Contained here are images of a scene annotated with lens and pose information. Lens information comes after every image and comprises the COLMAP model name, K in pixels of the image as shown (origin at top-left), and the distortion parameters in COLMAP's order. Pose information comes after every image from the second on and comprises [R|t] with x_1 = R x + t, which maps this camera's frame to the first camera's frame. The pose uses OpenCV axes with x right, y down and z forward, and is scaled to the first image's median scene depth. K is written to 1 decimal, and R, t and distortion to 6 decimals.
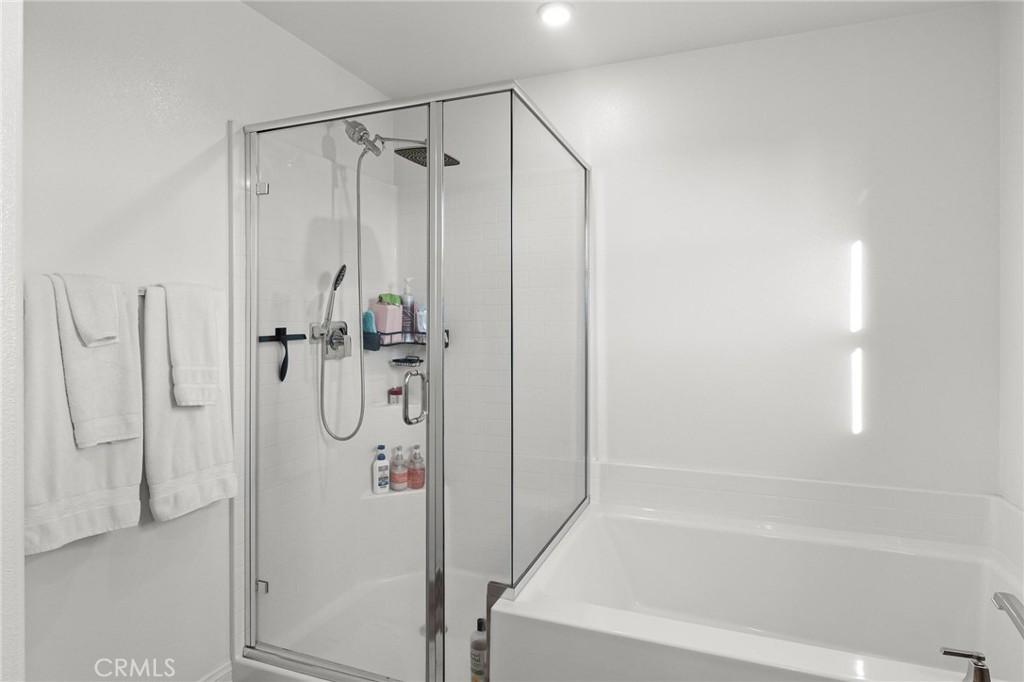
lens RADIAL K [[577.7, 0, 504.9], [0, 577.7, 322.3], [0, 0, 1]] dist [0.003084, -0.003077]
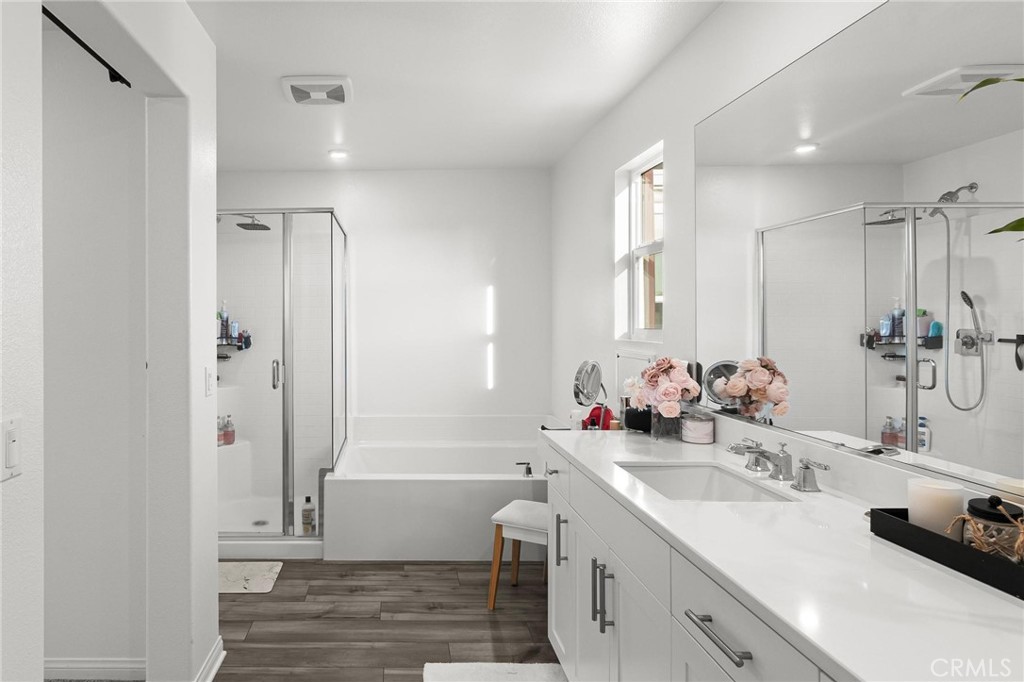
lens RADIAL K [[577.7, 0, 512.4], [0, 577.7, 332.6], [0, 0, 1]] dist [0.003084, -0.003077]
pose [[0.845449, -0.008081, 0.533995, -0.331182], [-0.000853, 0.999864, 0.016482, -0.019661], [-0.534055, -0.014390, 0.845327, -0.622394]]
